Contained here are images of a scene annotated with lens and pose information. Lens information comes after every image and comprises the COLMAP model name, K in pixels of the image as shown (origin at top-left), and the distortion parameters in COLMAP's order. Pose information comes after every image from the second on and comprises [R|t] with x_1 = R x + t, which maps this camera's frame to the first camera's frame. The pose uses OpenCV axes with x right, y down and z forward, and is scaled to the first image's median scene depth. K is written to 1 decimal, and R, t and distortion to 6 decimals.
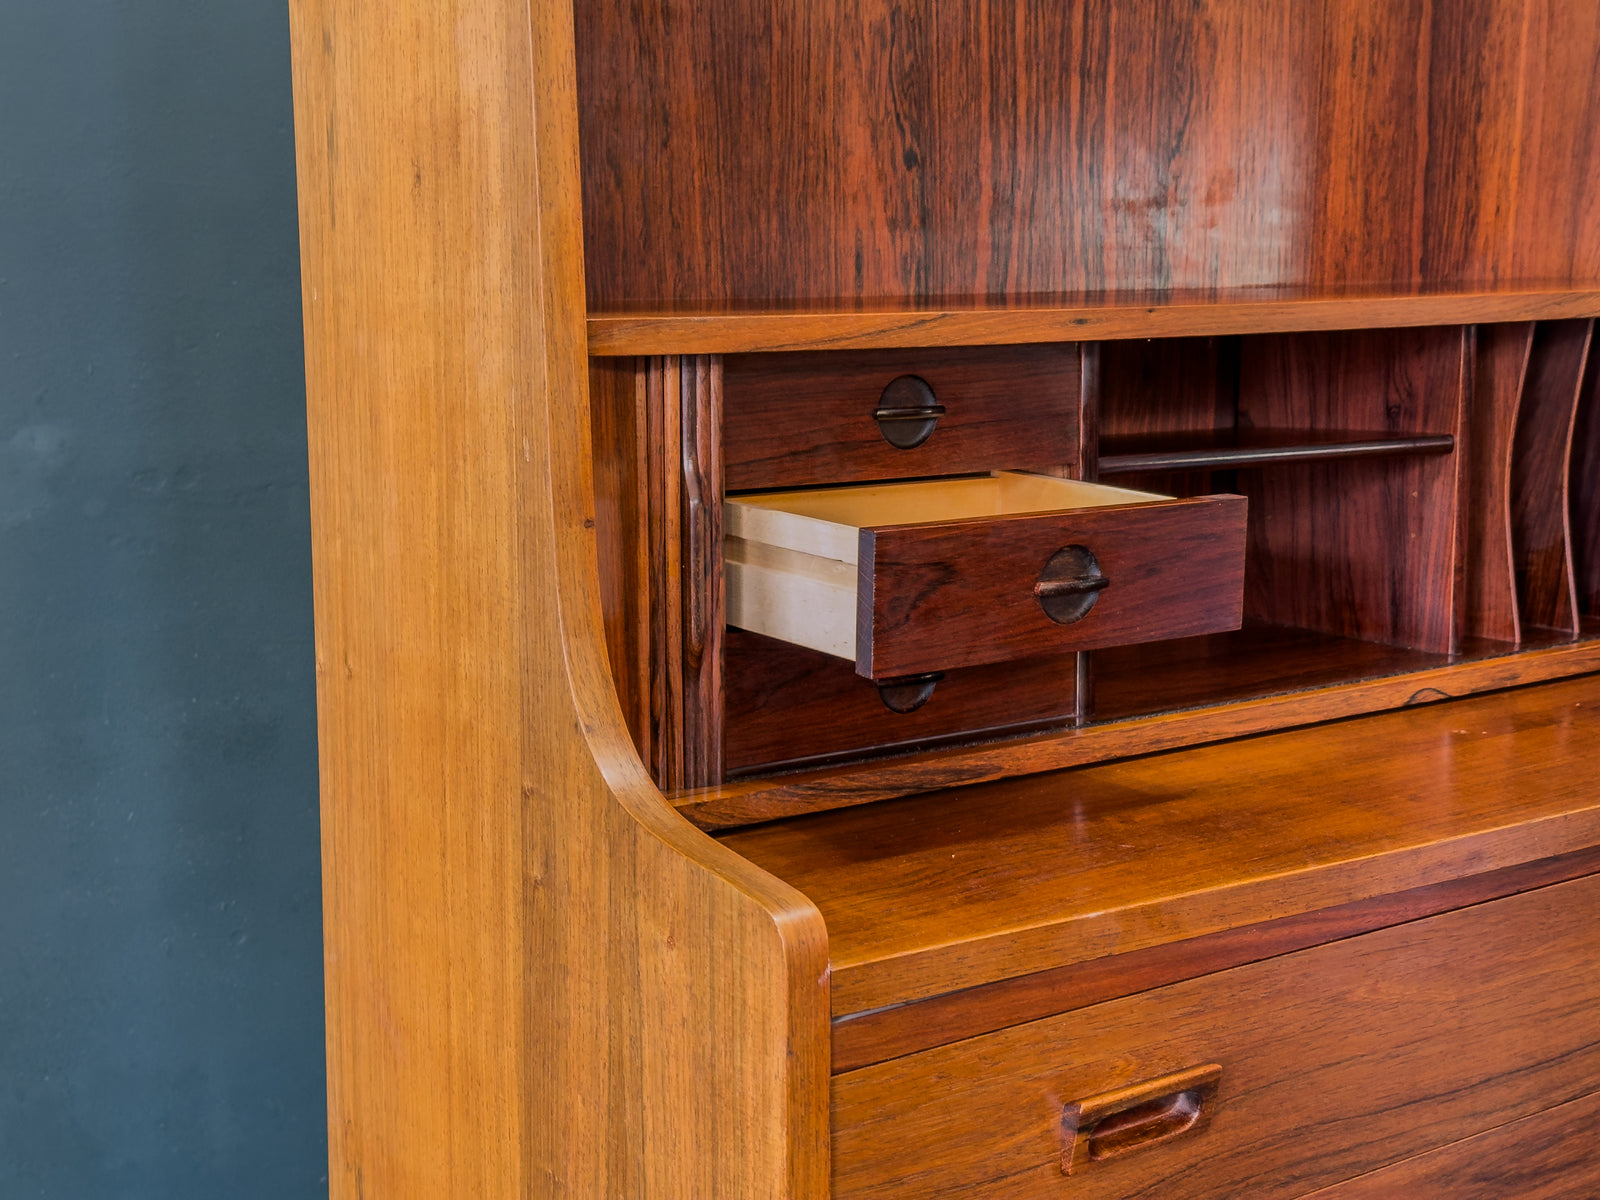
lens RADIAL K [[2212.4, 0, 804.3], [0, 2212.4, 593.1], [0, 0, 1]] dist [0.175170, -0.348963]
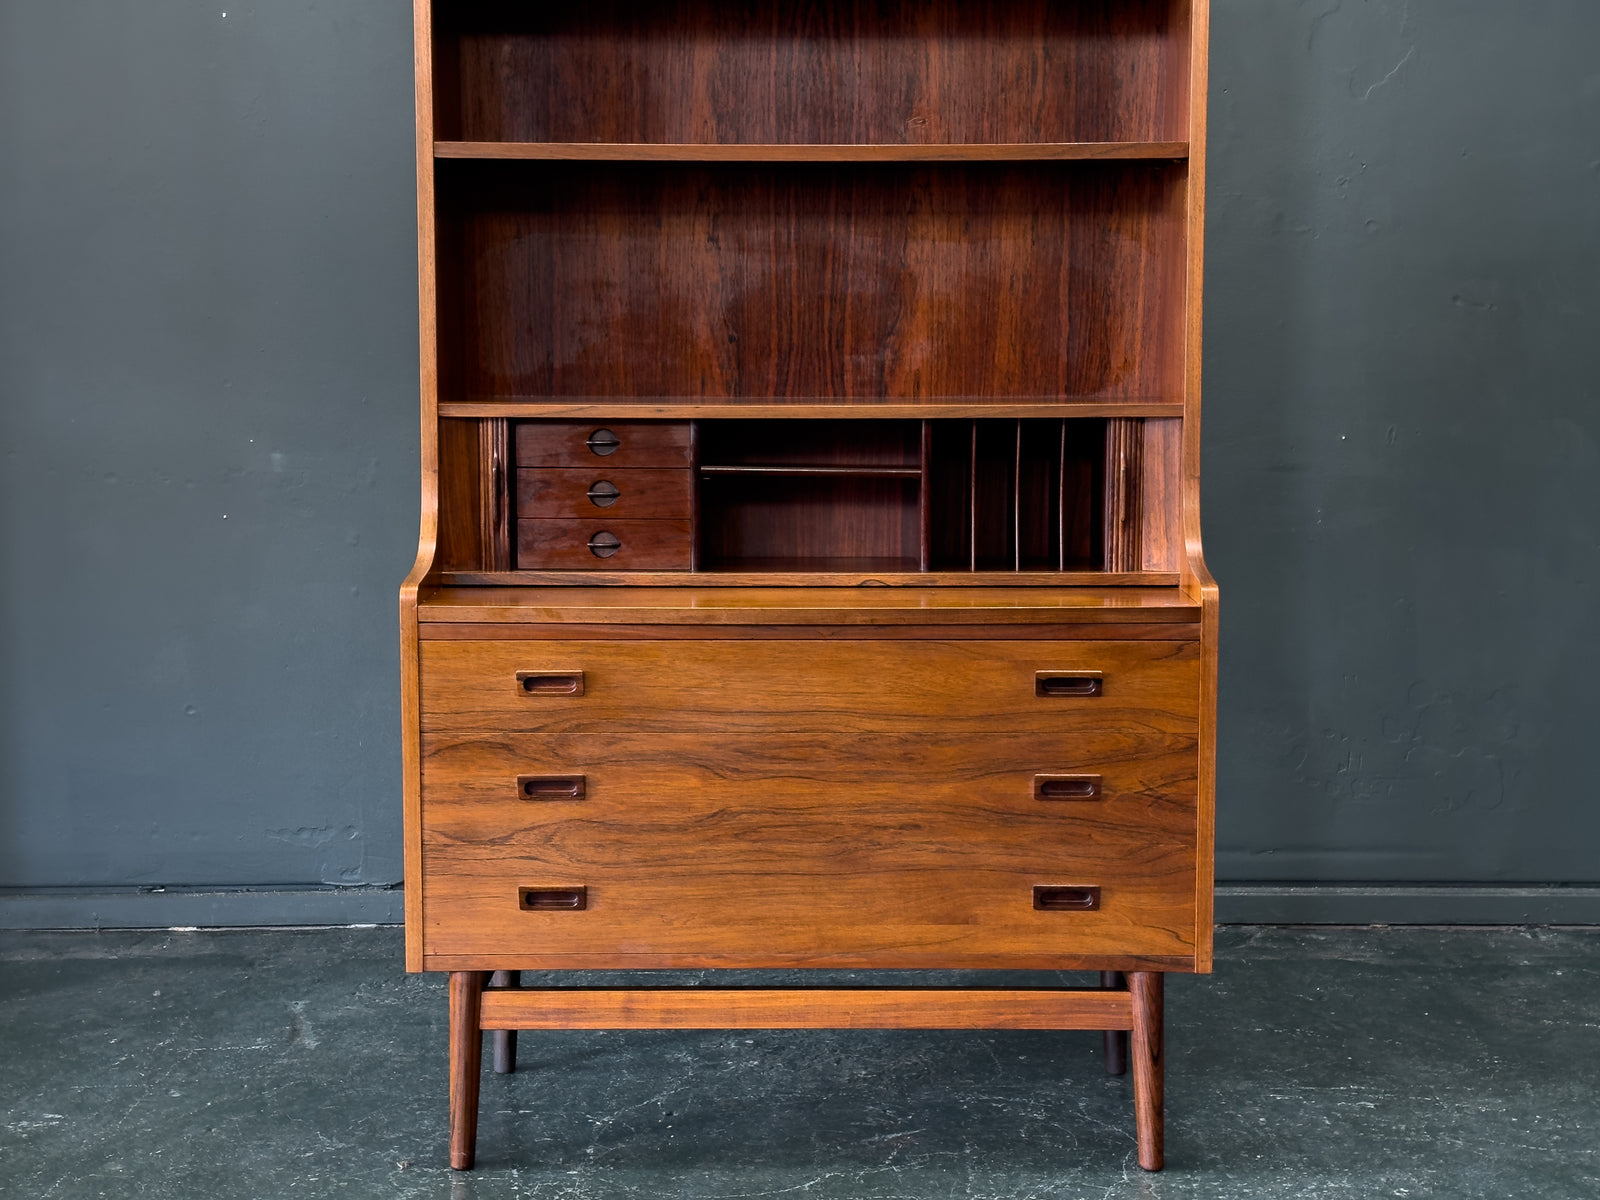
lens RADIAL K [[2336.5, 0, 820.9], [0, 2336.5, 575.5], [0, 0, 1]] dist [0.138152, -0.048218]
pose [[0.811101, 0.070985, -0.580582, 1.584663], [-0.094173, 0.995507, -0.009849, 0.066176], [0.577275, 0.062663, 0.814142, -0.929139]]
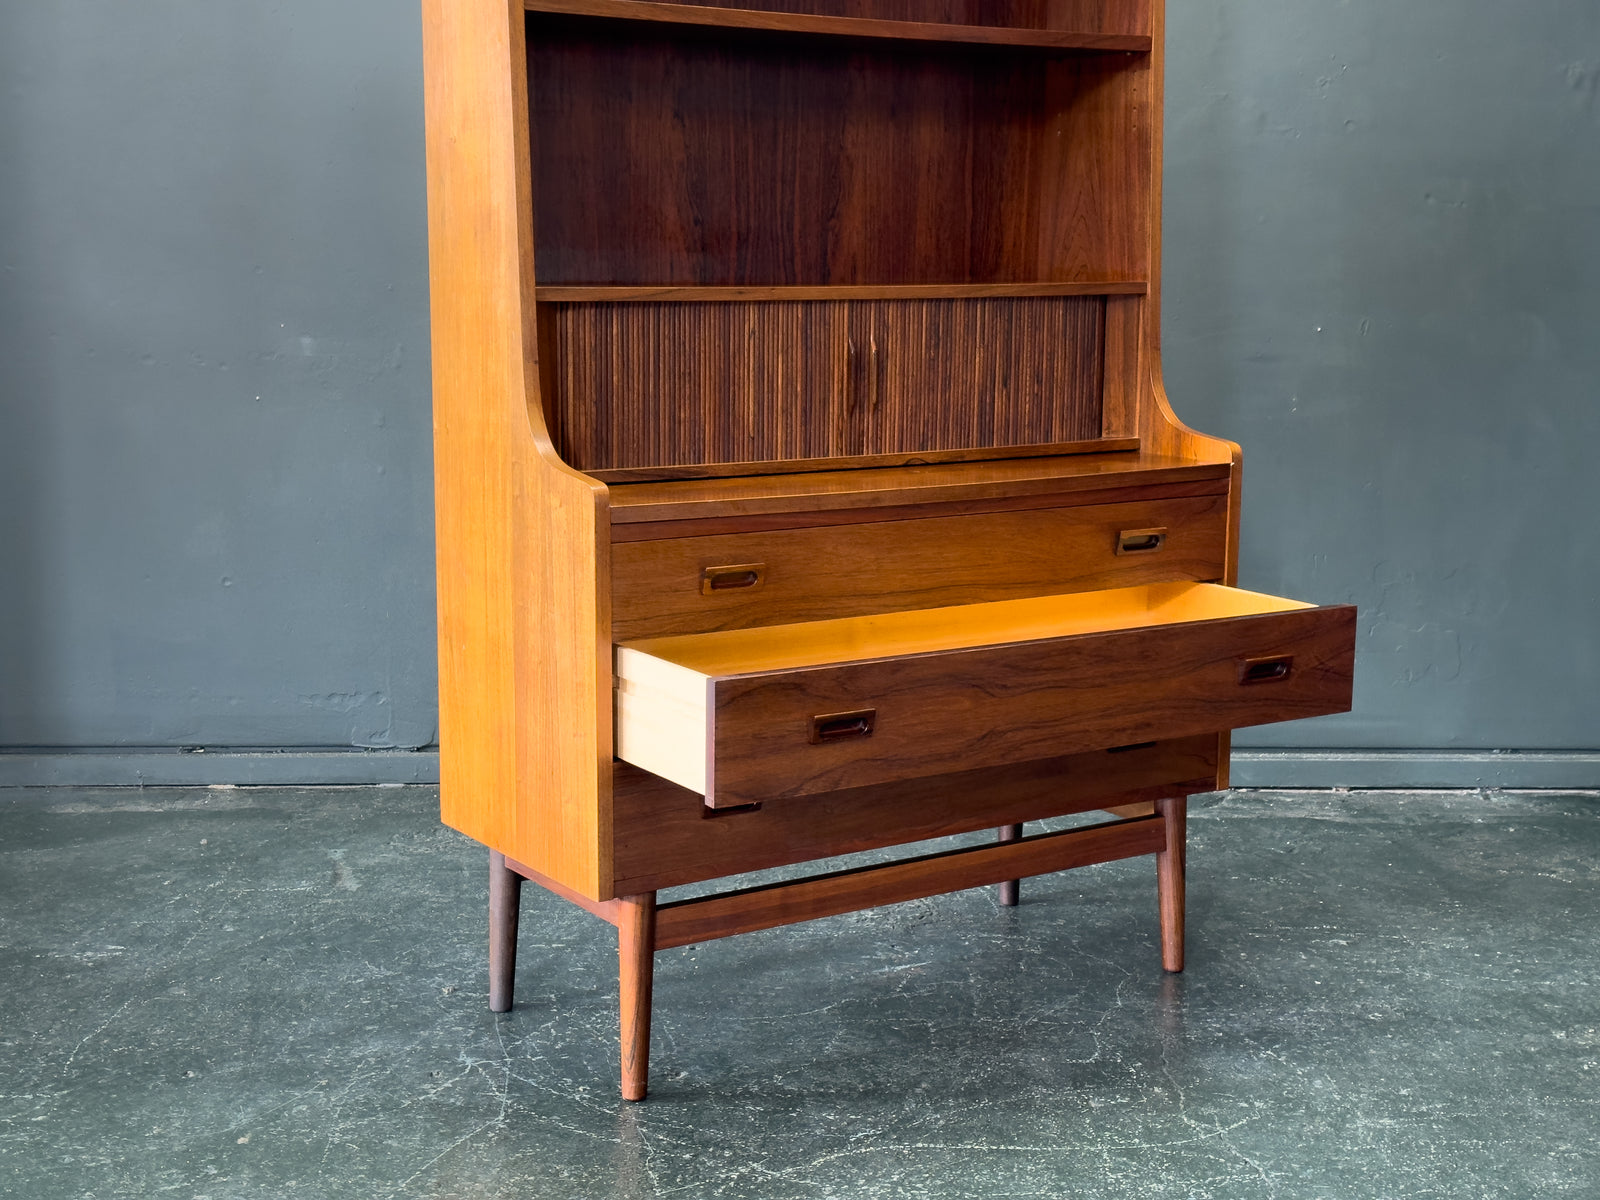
lens RADIAL K [[2239.2, 0, 809.0], [0, 2239.2, 614.0], [0, 0, 1]] dist [0.154695, -0.163113]
pose [[0.999554, 0.013612, -0.026596, 0.230666], [-0.013347, 0.999860, 0.010122, 0.179171], [0.026730, -0.009763, 0.999595, -1.287076]]
